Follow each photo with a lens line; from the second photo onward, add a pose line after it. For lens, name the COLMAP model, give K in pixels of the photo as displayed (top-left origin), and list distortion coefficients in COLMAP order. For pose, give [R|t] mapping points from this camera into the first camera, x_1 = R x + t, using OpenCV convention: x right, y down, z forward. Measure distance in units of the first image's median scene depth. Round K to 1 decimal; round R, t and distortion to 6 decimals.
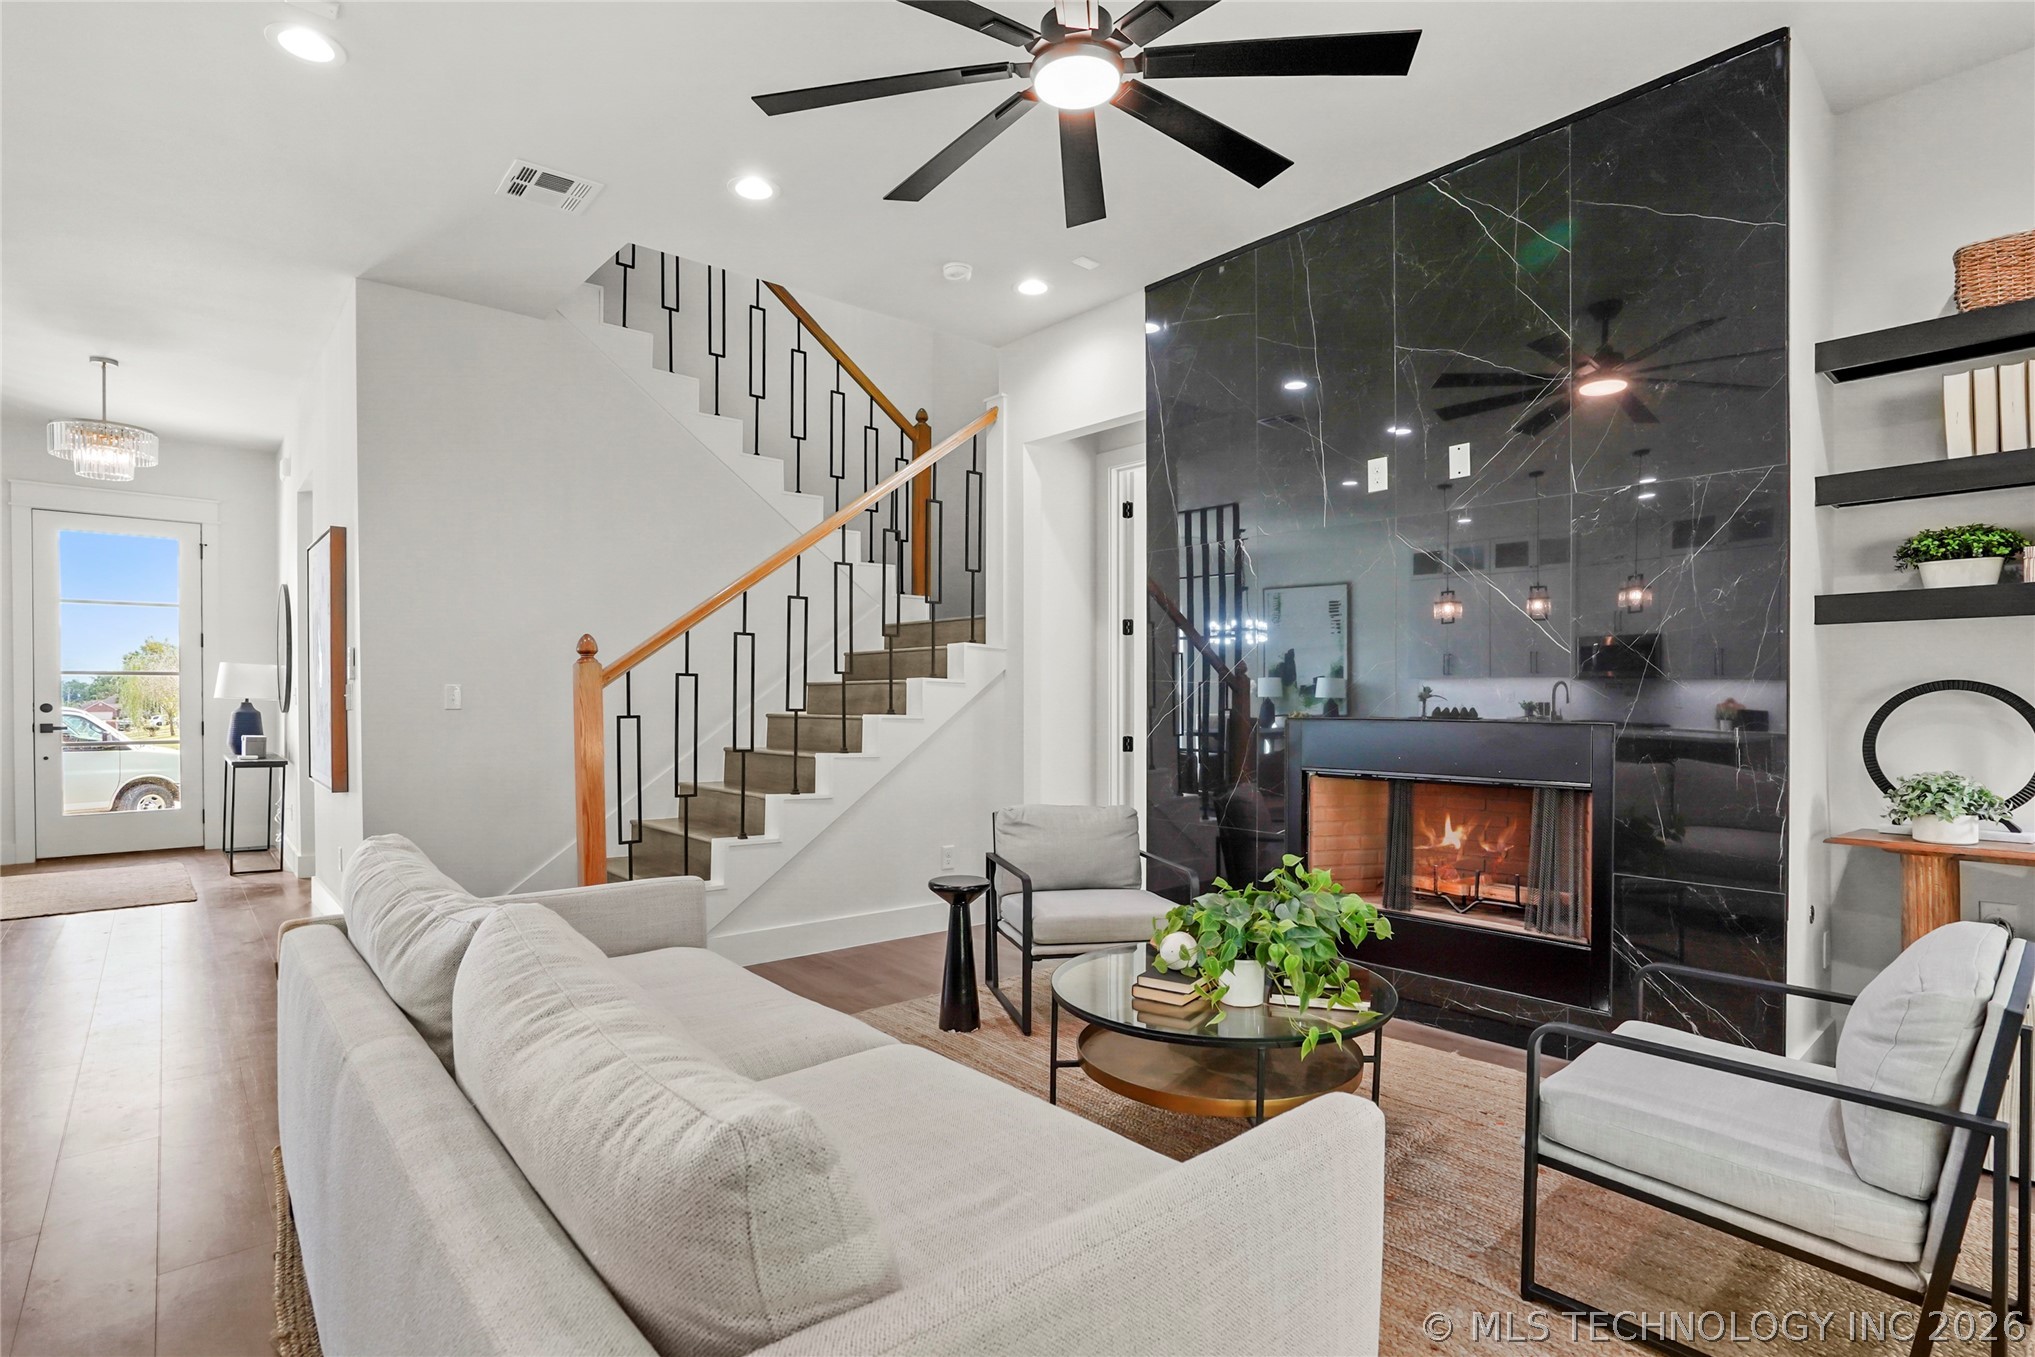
lens RADIAL K [[962.7, 0, 1022.6], [0, 962.7, 709.7], [0, 0, 1]] dist [0.001418, 0.000437]
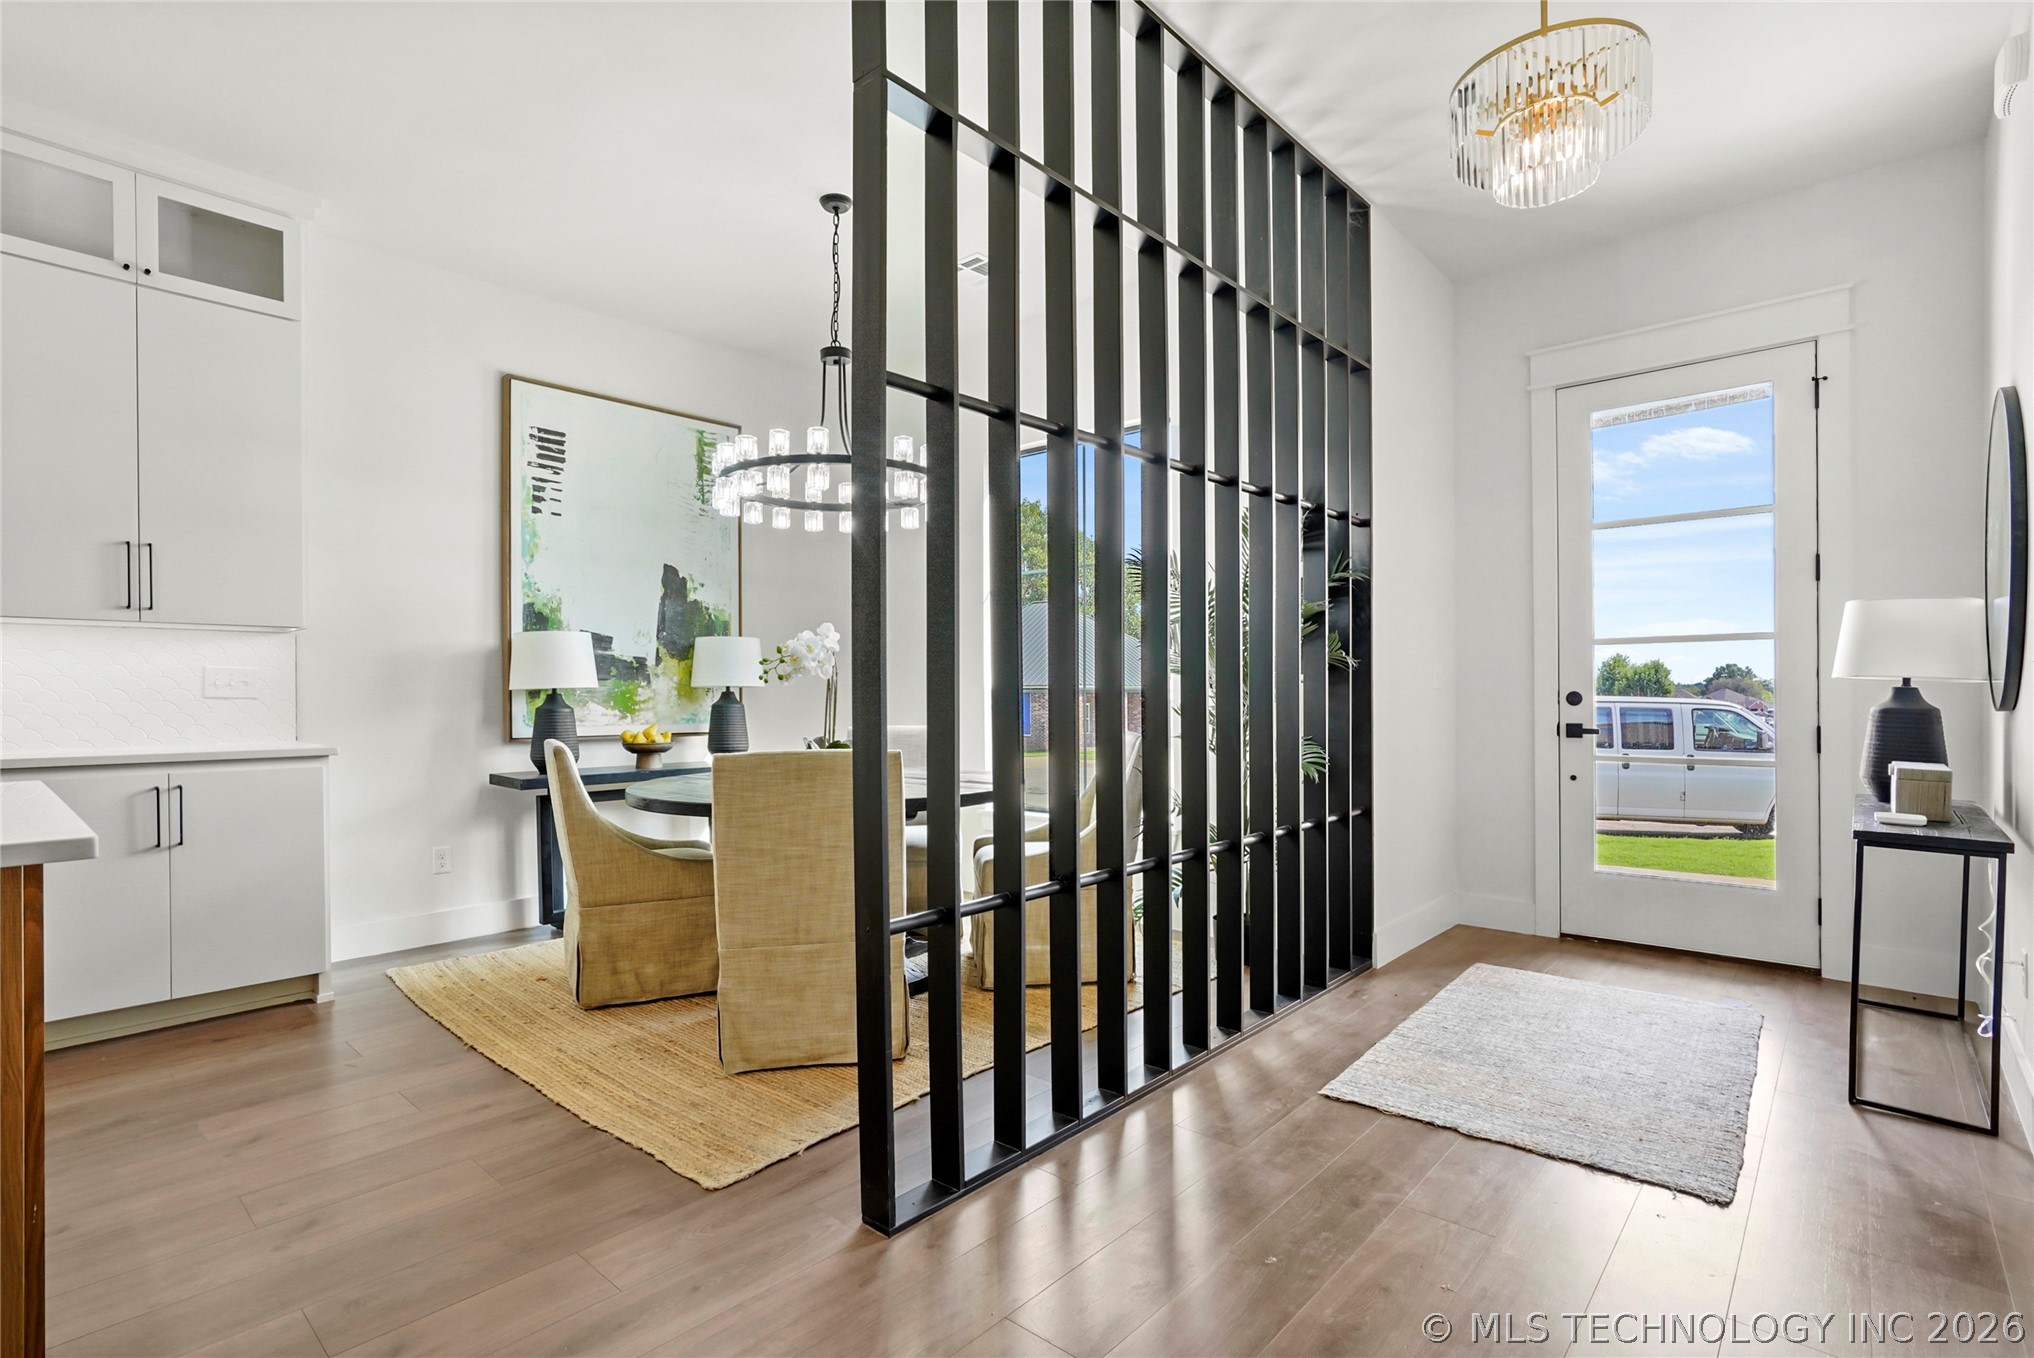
lens RADIAL K [[965.8, 0, 1009.2], [0, 965.8, 695.8], [0, 0, 1]] dist [-0.024570, 0.019443]
pose [[0.116461, -0.002136, -0.993193, -0.437561], [-0.006482, 0.999975, -0.002911, 0.000717], [0.993174, 0.006777, 0.116444, 0.569352]]
